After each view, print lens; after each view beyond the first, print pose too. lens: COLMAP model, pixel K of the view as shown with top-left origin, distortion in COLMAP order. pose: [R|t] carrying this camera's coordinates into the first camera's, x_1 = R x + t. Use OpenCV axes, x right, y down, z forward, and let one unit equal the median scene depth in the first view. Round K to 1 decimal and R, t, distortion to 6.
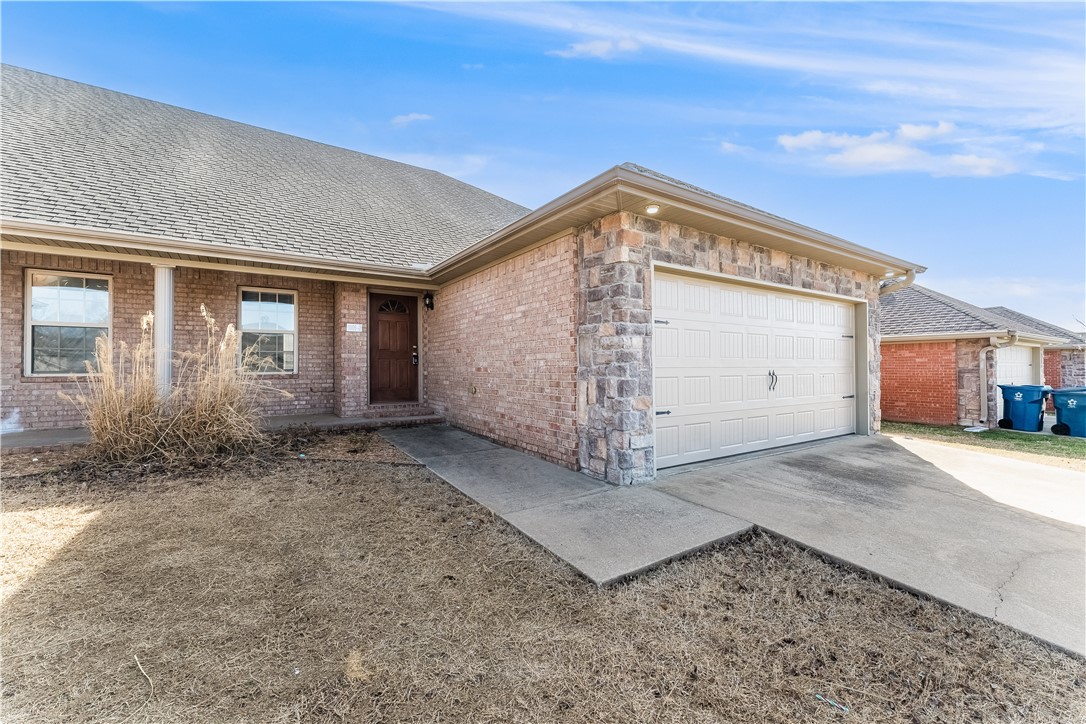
lens RADIAL K [[442.6, 0, 543.0], [0, 442.6, 362.0], [0, 0, 1]] dist [-0.000065, -0.000118]
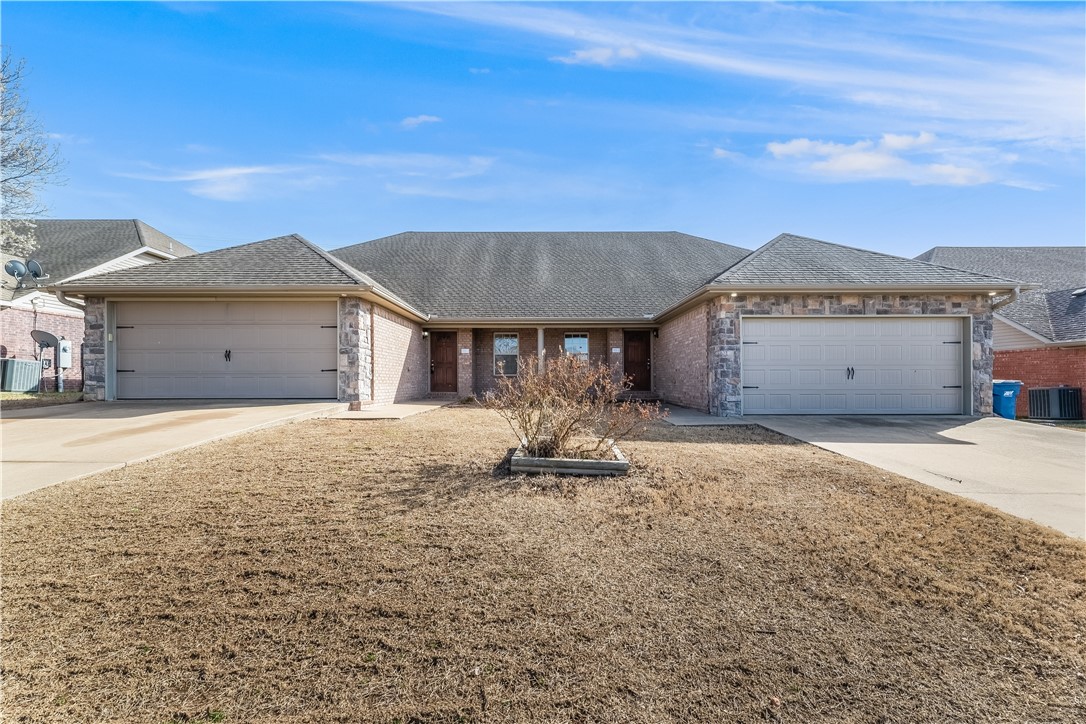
lens RADIAL K [[442.6, 0, 543.0], [0, 442.6, 362.0], [0, 0, 1]] dist [-0.000065, -0.000118]
pose [[0.830377, -0.024427, -0.556666, 0.526125], [0.005046, 0.999327, -0.036324, 0.058135], [0.557179, 0.027354, 0.829942, -1.074553]]
